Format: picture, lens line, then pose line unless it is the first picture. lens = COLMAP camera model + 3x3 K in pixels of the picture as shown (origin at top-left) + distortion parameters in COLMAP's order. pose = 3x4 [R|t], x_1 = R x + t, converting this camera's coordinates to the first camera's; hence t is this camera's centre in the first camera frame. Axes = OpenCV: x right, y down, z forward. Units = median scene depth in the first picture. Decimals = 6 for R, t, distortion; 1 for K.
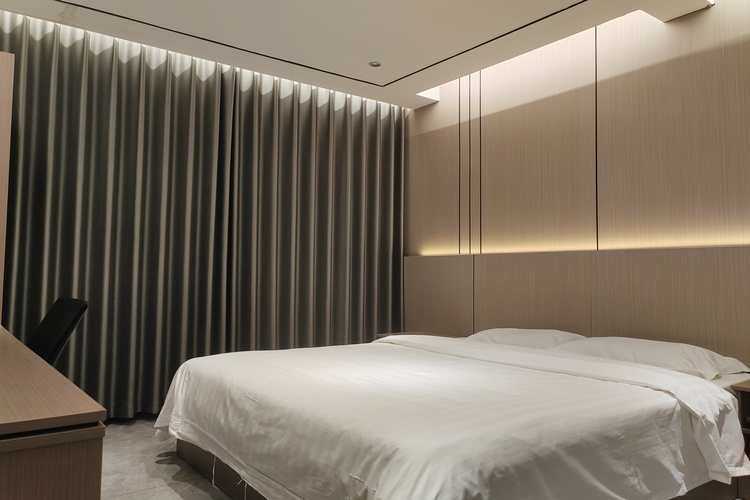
lens RADIAL K [[582.4, 0, 385.8], [0, 582.4, 225.1], [0, 0, 1]] dist [0.045331, -0.024763]
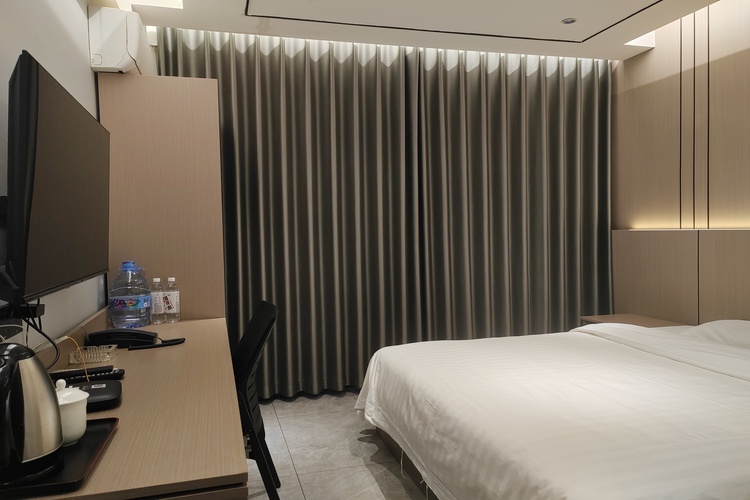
lens RADIAL K [[582.4, 0, 376.2], [0, 582.4, 244.2], [0, 0, 1]] dist [0.045331, -0.024763]
pose [[0.928434, -0.014836, -0.371201, 0.054246], [0.056527, 0.993209, 0.101688, -0.071411], [0.367172, -0.115394, 0.922968, 0.051275]]
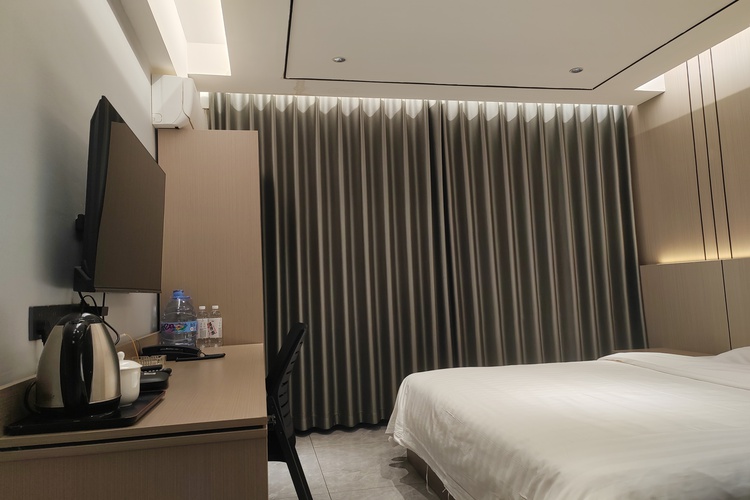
lens RADIAL K [[582.4, 0, 377.6], [0, 582.4, 226.6], [0, 0, 1]] dist [0.045331, -0.024763]
pose [[0.896929, -0.089718, -0.432977, 0.125515], [0.082336, 0.995961, -0.035812, -0.015751], [0.434441, -0.003529, 0.900693, -0.023889]]
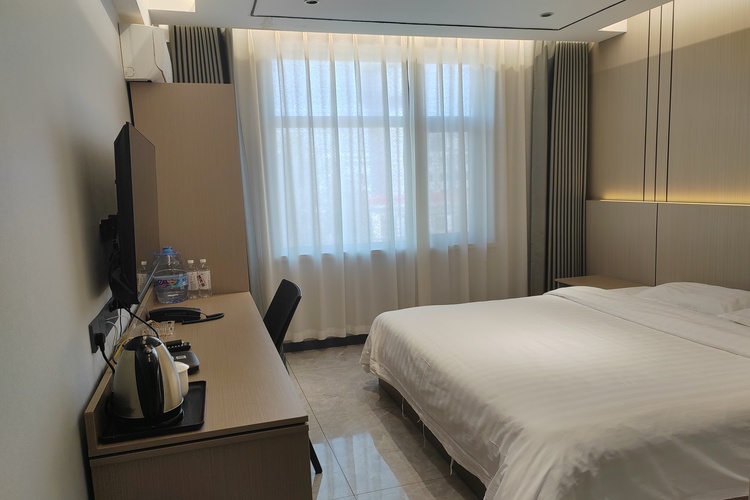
lens RADIAL K [[582.4, 0, 378.7], [0, 582.4, 259.1], [0, 0, 1]] dist [0.045331, -0.024763]
pose [[0.935927, 0.006811, -0.352129, 0.100795], [0.071642, 0.975227, 0.209282, -0.157846], [0.344831, -0.221100, 0.912254, -0.114560]]
